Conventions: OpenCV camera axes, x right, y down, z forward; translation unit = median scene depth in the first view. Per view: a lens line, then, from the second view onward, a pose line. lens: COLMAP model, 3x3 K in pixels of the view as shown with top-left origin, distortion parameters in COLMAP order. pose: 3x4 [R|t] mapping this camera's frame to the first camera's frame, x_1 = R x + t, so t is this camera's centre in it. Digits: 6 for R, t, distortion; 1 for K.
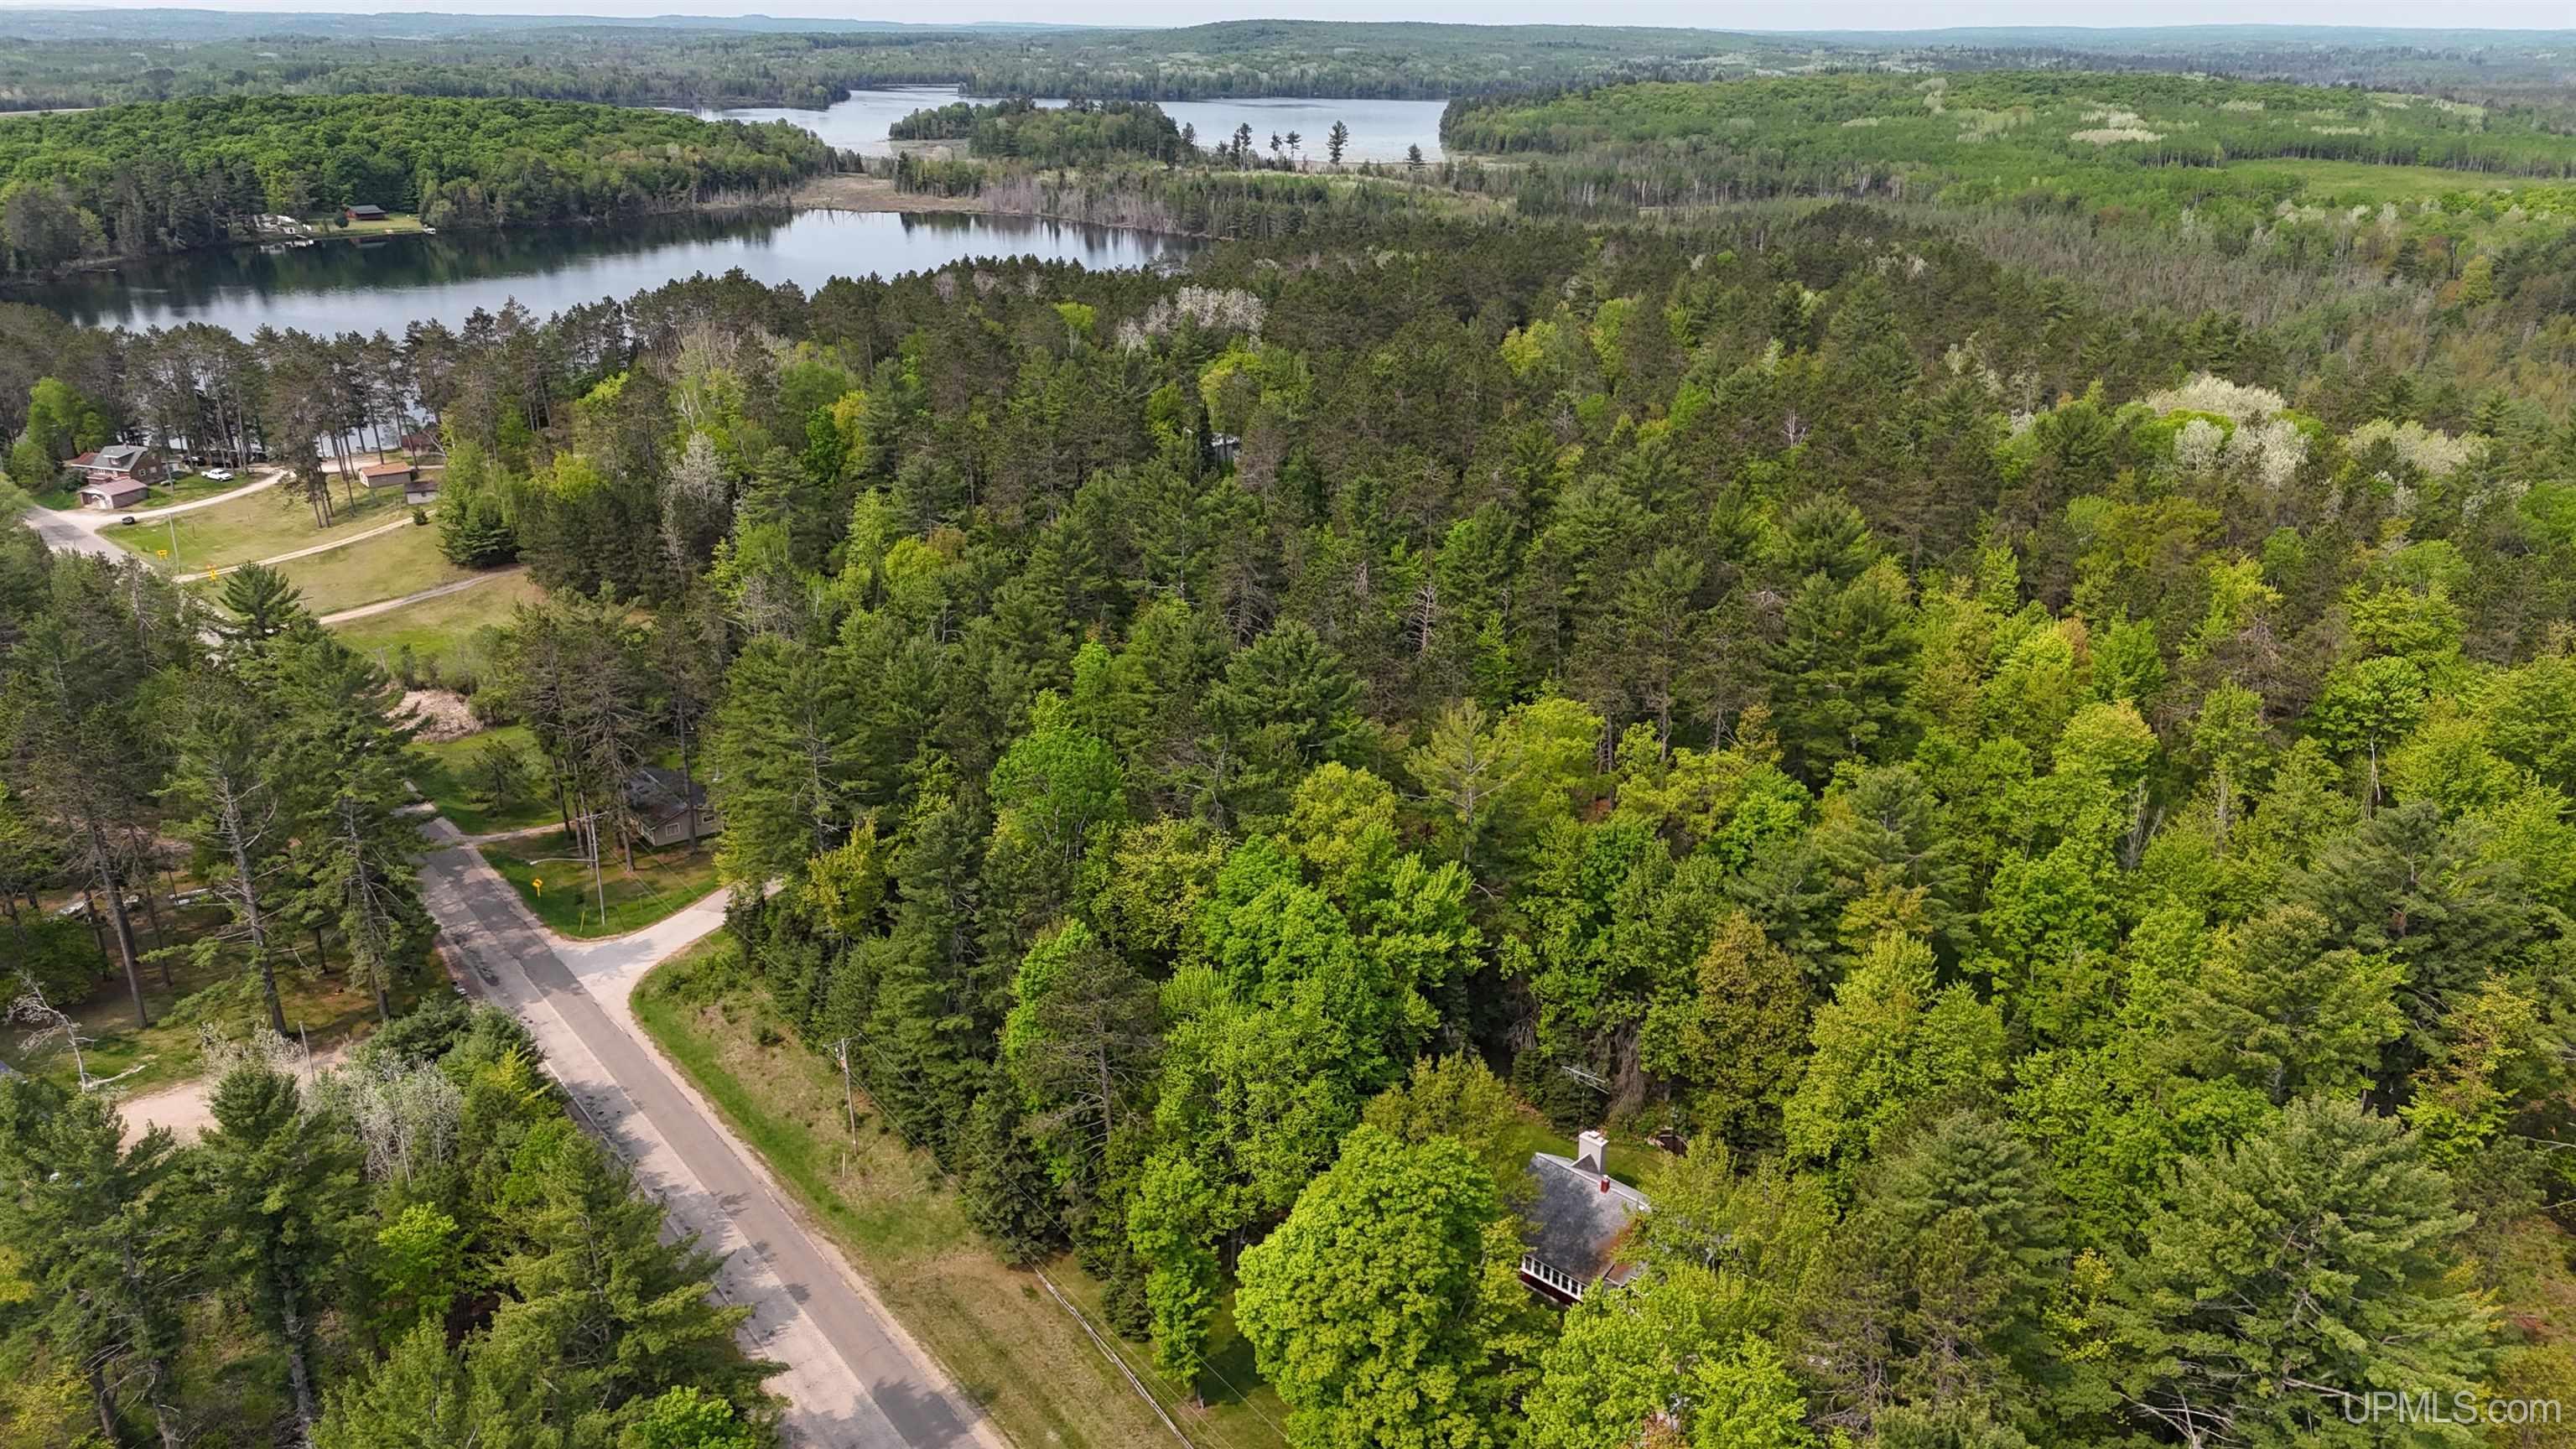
lens RADIAL K [[1885.7, 0, 1294.8], [0, 1885.7, 727.5], [0, 0, 1]] dist [0.071071, -0.058392]
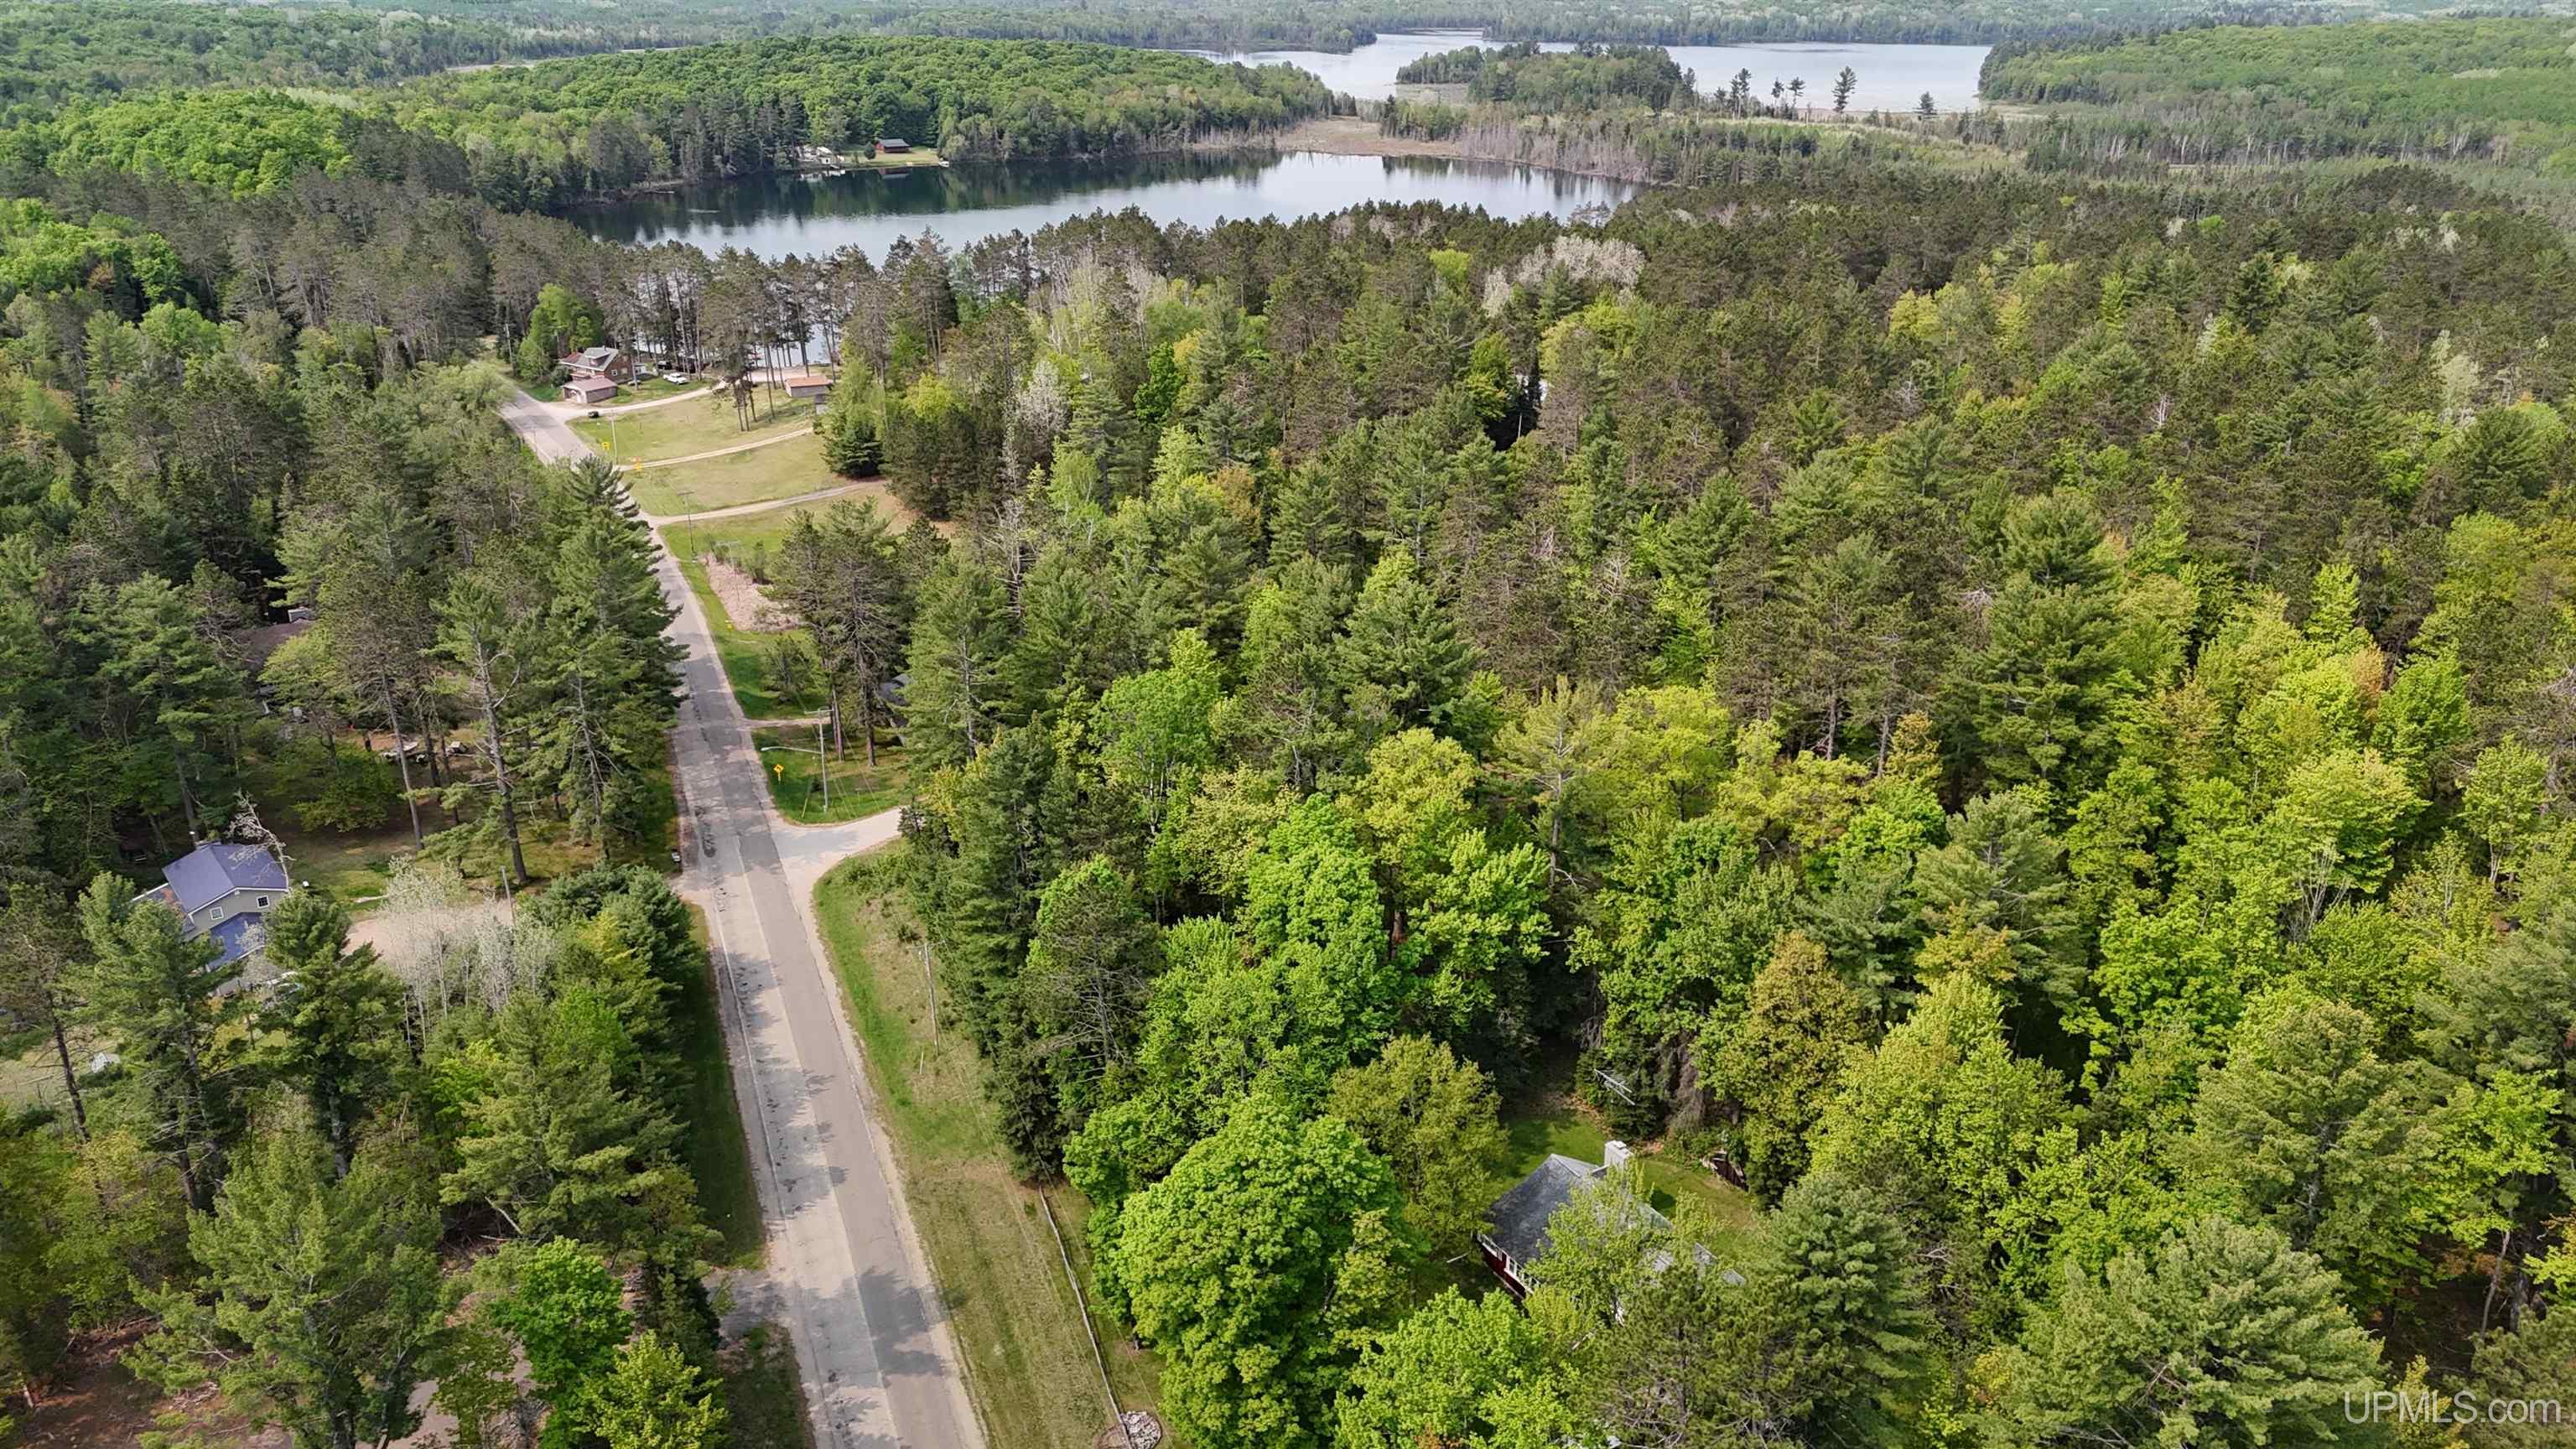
lens RADIAL K [[1885.7, 0, 1294.8], [0, 1885.7, 727.5], [0, 0, 1]] dist [0.071071, -0.058392]
pose [[0.963629, 0.100012, -0.247825, 0.081582], [-0.093556, 0.994899, 0.037724, -0.005220], [0.250334, -0.013167, 0.968070, 0.016359]]
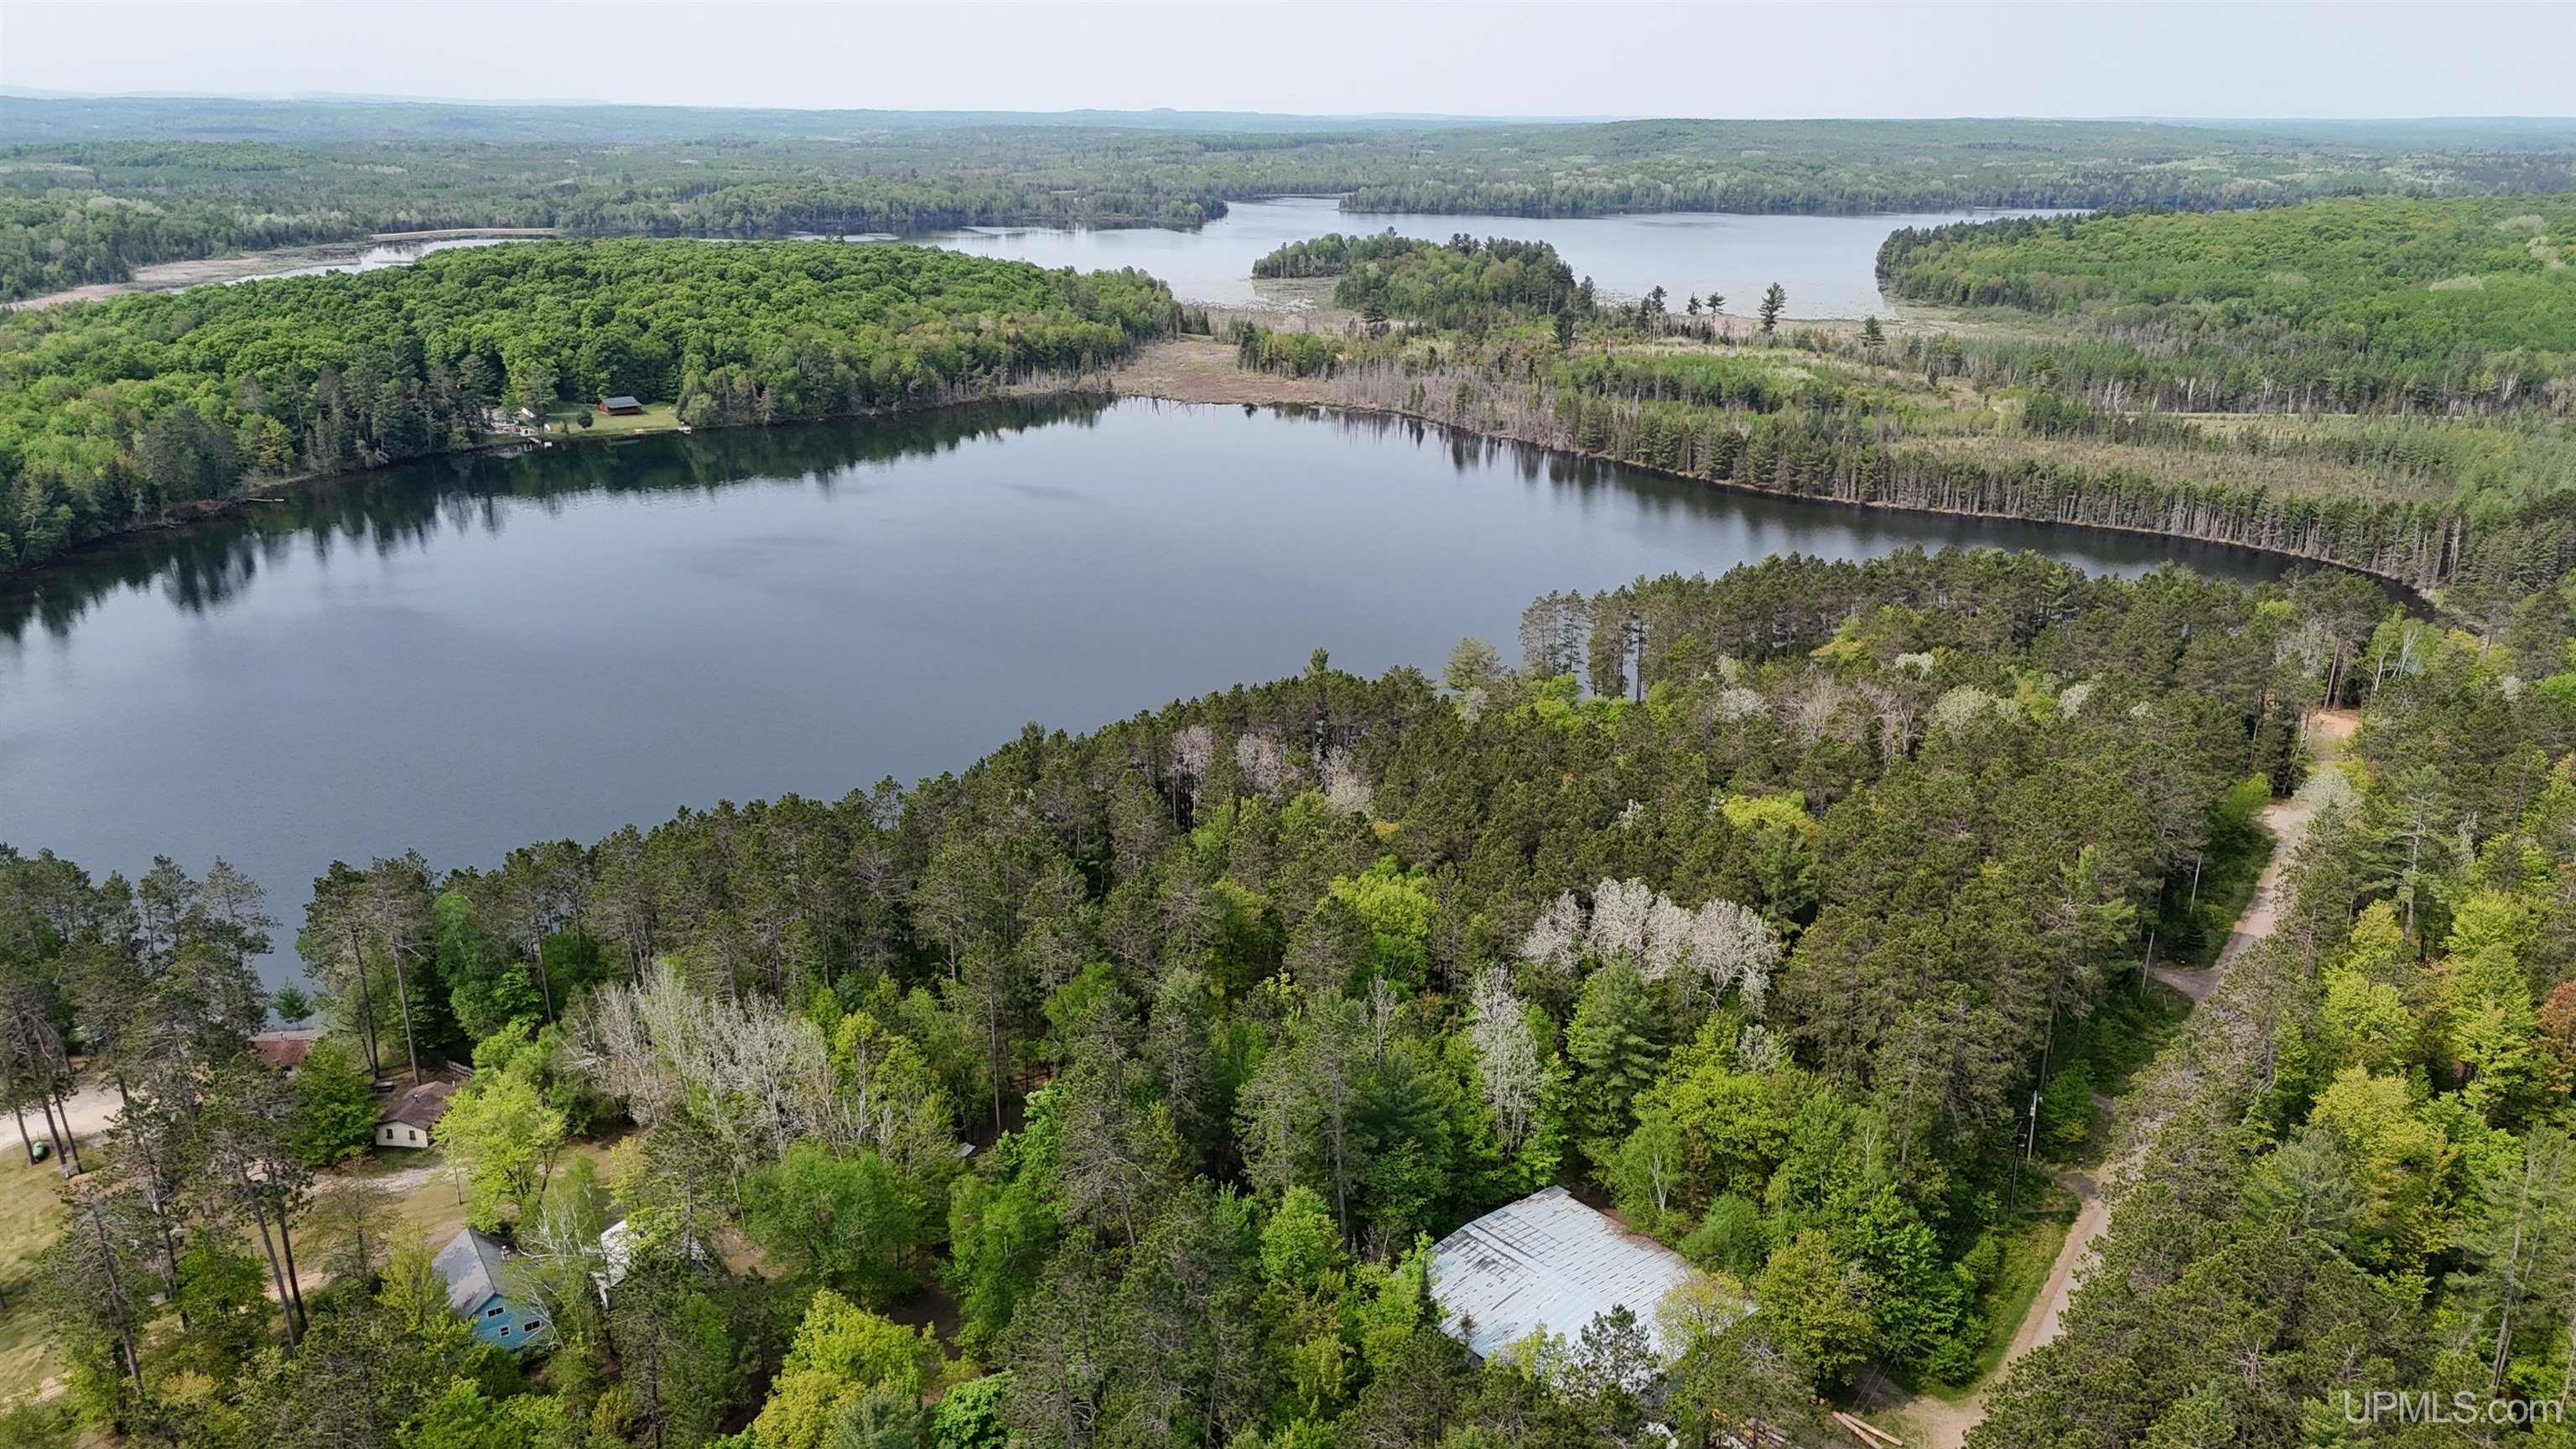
lens RADIAL K [[1885.7, 0, 1294.8], [0, 1885.7, 727.5], [0, 0, 1]] dist [0.071071, -0.058392]
pose [[0.980958, 0.061537, -0.184212, -0.054236], [-0.069064, 0.997008, -0.034722, -0.265812], [0.181524, 0.046784, 0.982273, 0.515388]]
